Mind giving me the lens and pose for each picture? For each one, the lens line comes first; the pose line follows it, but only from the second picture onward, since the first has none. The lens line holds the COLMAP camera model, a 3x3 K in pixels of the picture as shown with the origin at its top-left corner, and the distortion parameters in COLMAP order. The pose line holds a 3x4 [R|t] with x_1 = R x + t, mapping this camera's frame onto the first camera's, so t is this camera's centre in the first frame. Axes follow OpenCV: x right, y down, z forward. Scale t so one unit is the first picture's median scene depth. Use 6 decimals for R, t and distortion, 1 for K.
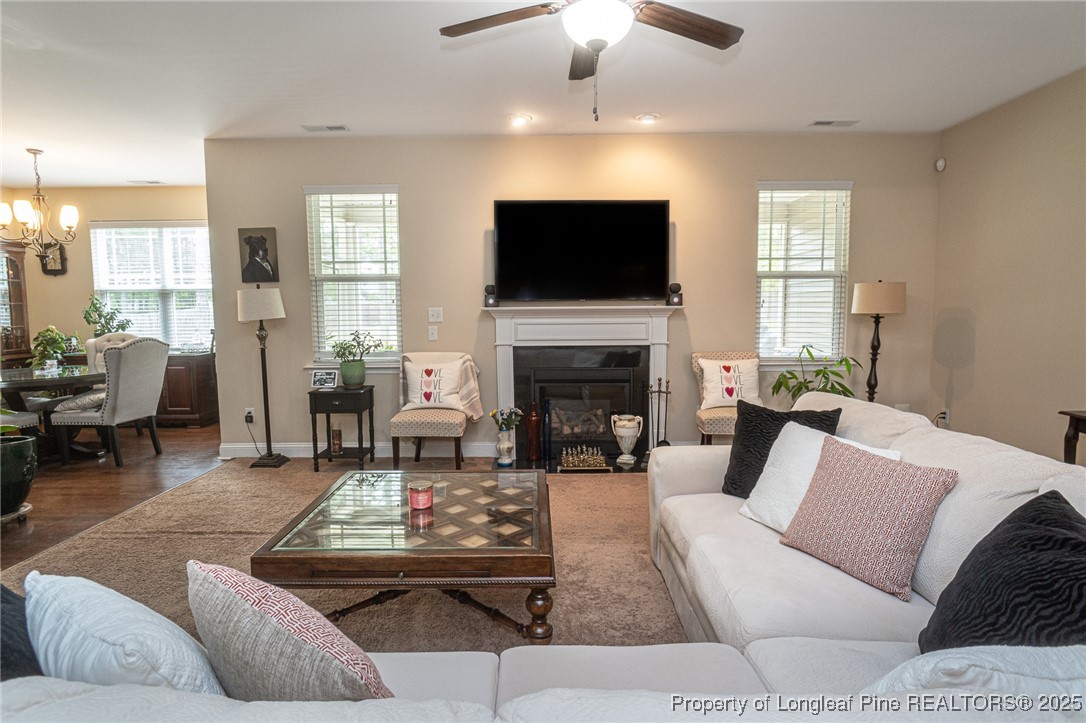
lens RADIAL K [[561.4, 0, 542.8], [0, 561.4, 355.7], [0, 0, 1]] dist [-0.007217, -0.000546]
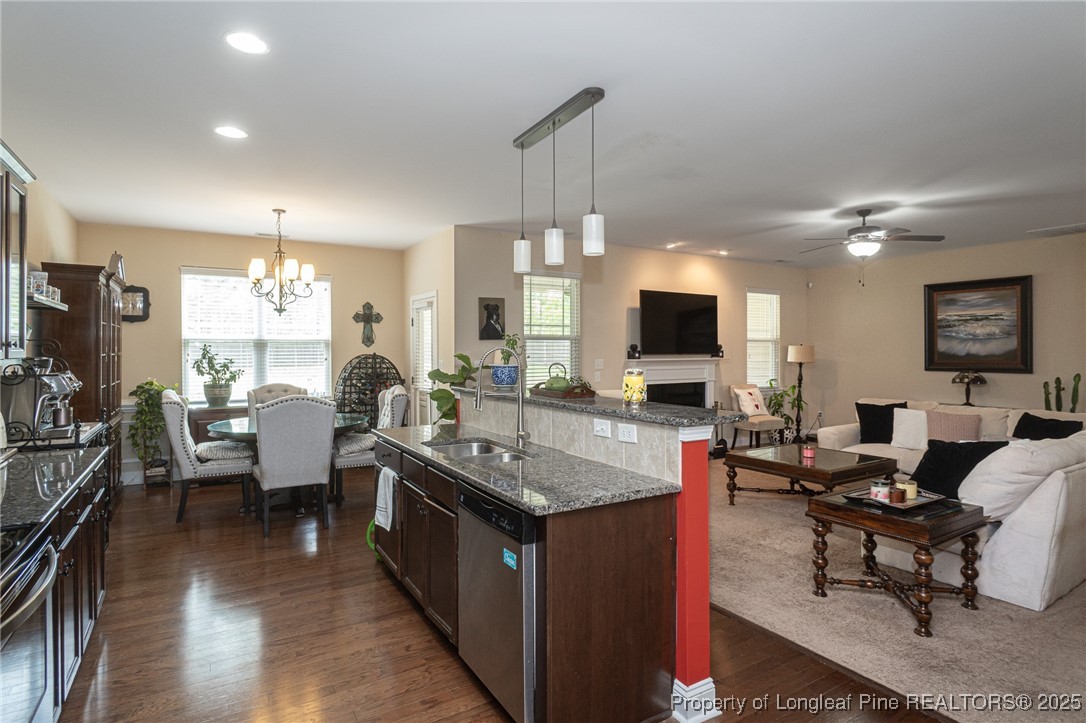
lens RADIAL K [[566.0, 0, 551.9], [0, 566.0, 354.8], [0, 0, 1]] dist [-0.011339, 0.011156]
pose [[0.843888, 0.001090, 0.536518, -1.057830], [0.040889, 0.996959, -0.066340, -0.006095], [-0.534959, 0.077921, 0.841277, -0.147727]]
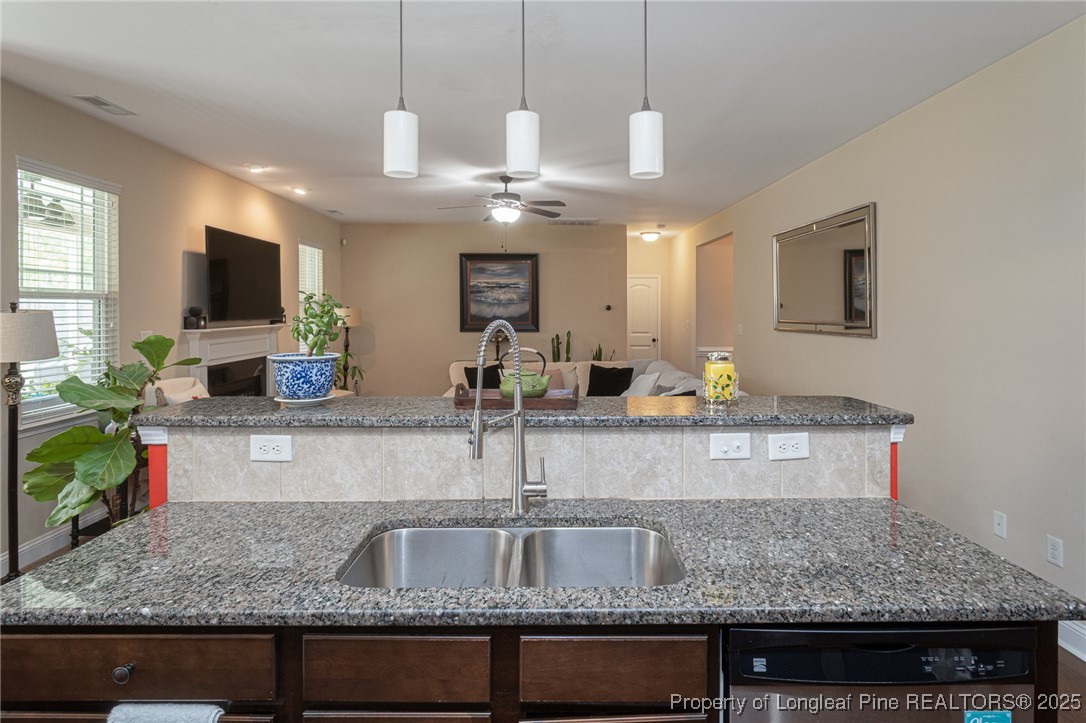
lens RADIAL K [[573.4, 0, 557.9], [0, 573.4, 302.6], [0, 0, 1]] dist [-0.002192, -0.000243]
pose [[-0.028006, 0.017790, 0.999449, -1.085314], [0.084167, 0.996333, -0.015376, -0.062076], [-0.996058, 0.083690, -0.029401, 0.382593]]
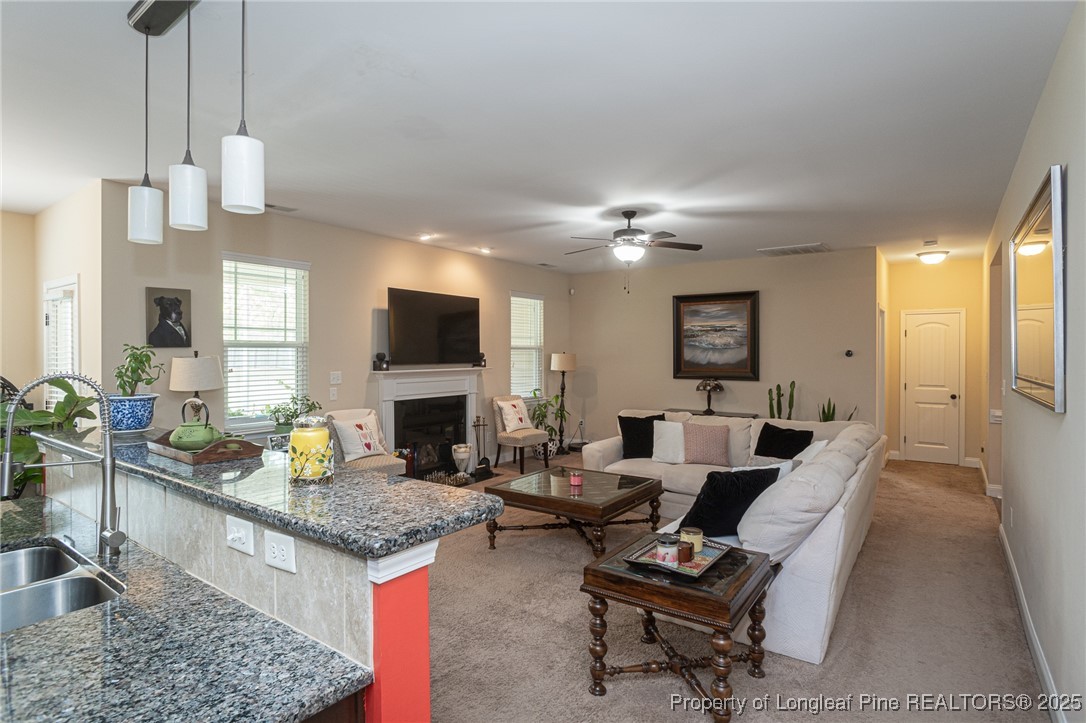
lens RADIAL K [[561.4, 0, 542.8], [0, 561.4, 355.7], [0, 0, 1]] dist [-0.007217, -0.000546]
pose [[0.579555, 0.002786, 0.814929, -0.873415], [0.063139, 0.996835, -0.048311, -0.035770], [-0.812484, 0.079453, 0.577544, -0.009353]]
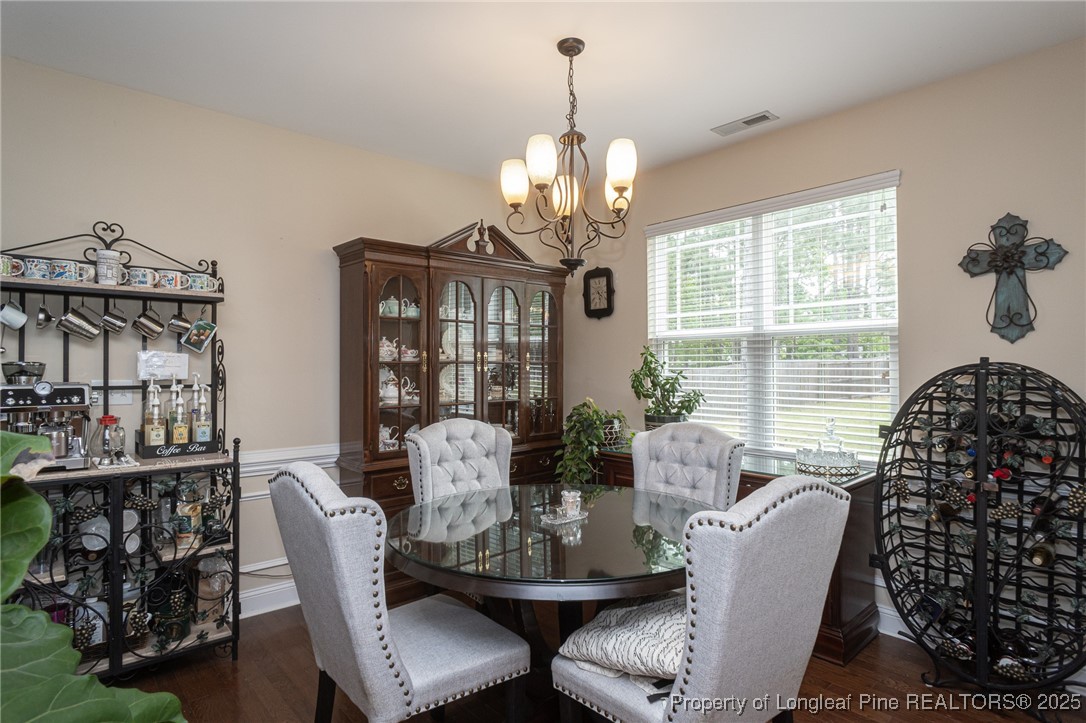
lens RADIAL K [[583.4, 0, 537.2], [0, 583.4, 359.8], [0, 0, 1]] dist [-0.007342, -0.000105]
pose [[0.667254, -0.004165, -0.744818, -0.563400], [-0.064128, 0.995950, -0.063019, -0.065722], [0.742064, 0.089813, 0.664285, 0.675008]]
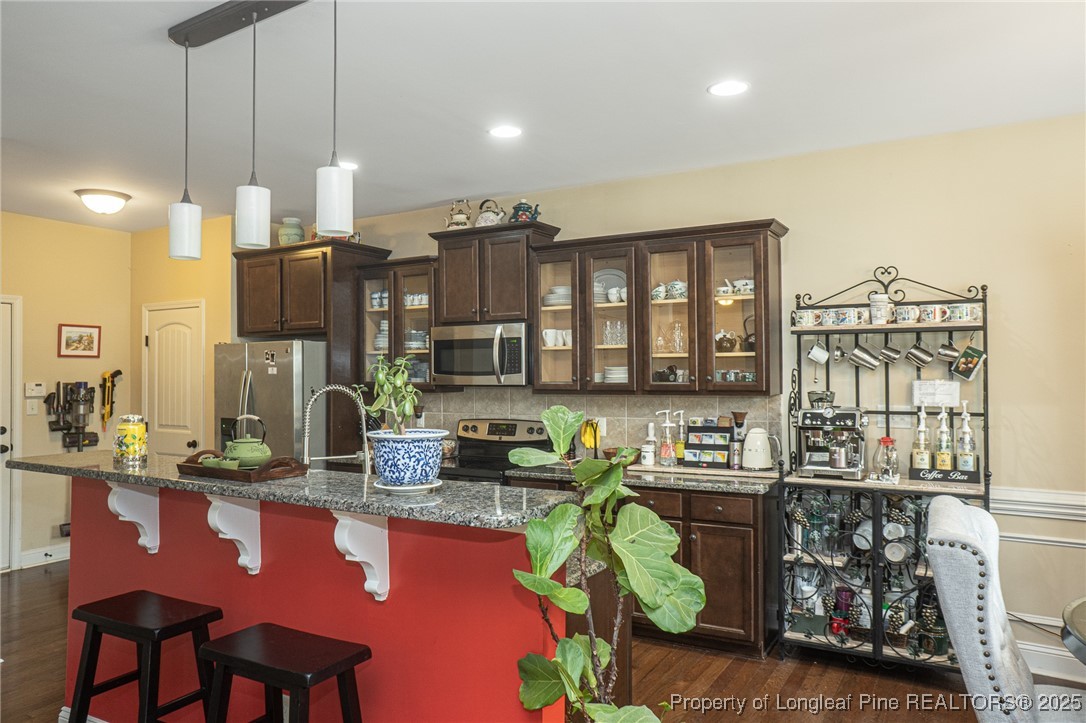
lens RADIAL K [[750.0, 0, 546.4], [0, 750.0, 350.5], [0, 0, 1]] dist [-0.002866, 0.001136]
pose [[-0.483209, -0.022970, -0.875204, -0.360762], [-0.066536, 0.997728, 0.010550, -0.099052], [0.872973, 0.063330, -0.483639, 0.807376]]
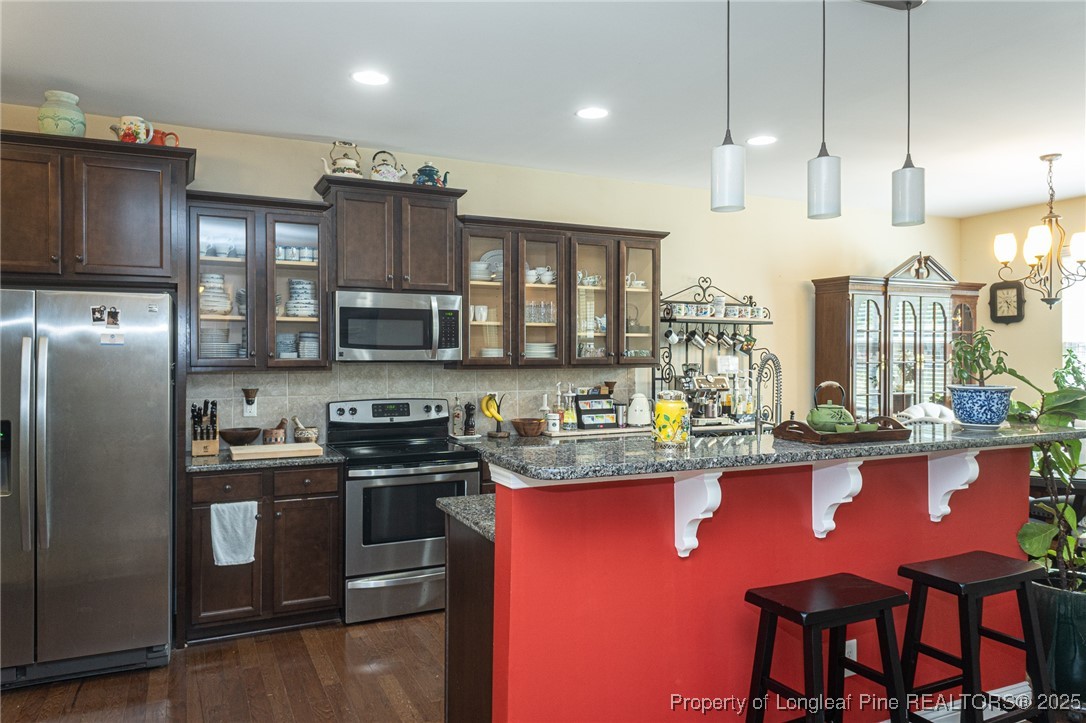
lens RADIAL K [[741.6, 0, 543.0], [0, 741.6, 361.5], [0, 0, 1]] dist [0.024819, -0.001381]
pose [[0.439268, 0.010076, -0.898300, -0.320728], [-0.077169, 0.996664, -0.026556, -0.023615], [0.895036, 0.080986, 0.438580, -0.002073]]
